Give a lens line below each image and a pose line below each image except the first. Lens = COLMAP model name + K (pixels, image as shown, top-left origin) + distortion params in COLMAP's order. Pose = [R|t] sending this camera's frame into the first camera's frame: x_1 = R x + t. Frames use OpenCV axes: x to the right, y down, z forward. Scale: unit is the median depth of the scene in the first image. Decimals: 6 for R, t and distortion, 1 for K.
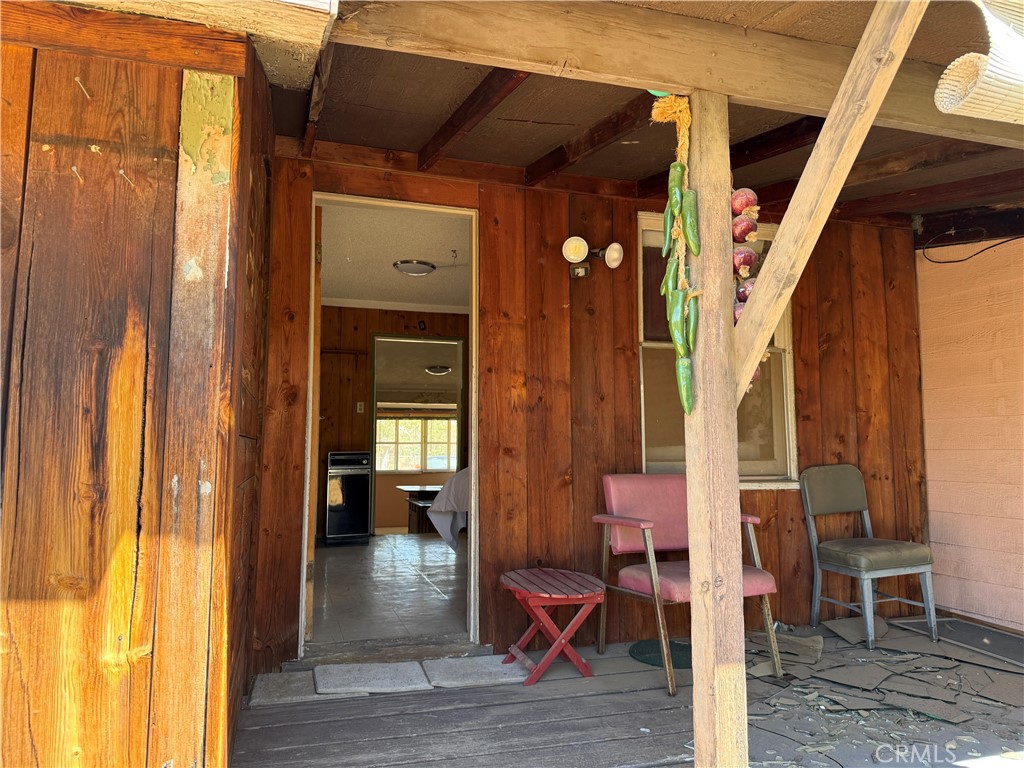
lens RADIAL K [[708.7, 0, 512.0], [0, 708.7, 384.0], [0, 0, 1]] dist [0.076091, -0.000239]
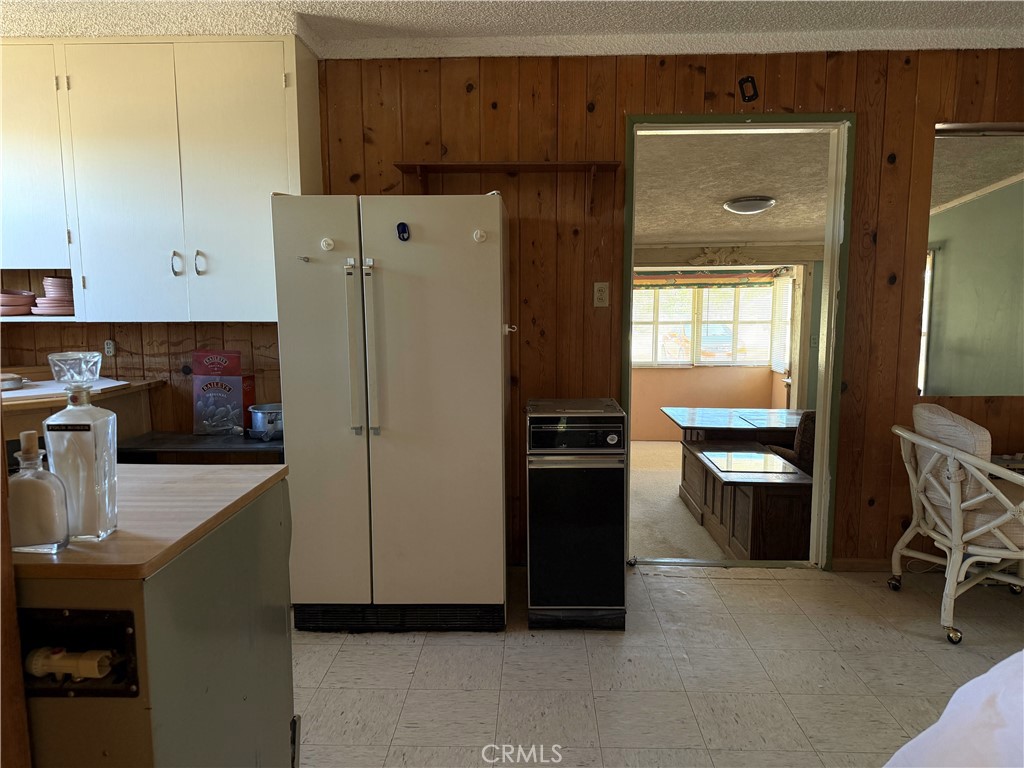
lens RADIAL K [[708.7, 0, 512.0], [0, 708.7, 384.0], [0, 0, 1]] dist [0.076091, -0.000239]
pose [[0.943935, 0.037722, -0.327970, -0.109331], [0.031617, 0.978554, 0.203548, -0.004413], [0.328615, -0.202506, 0.922499, 0.519014]]
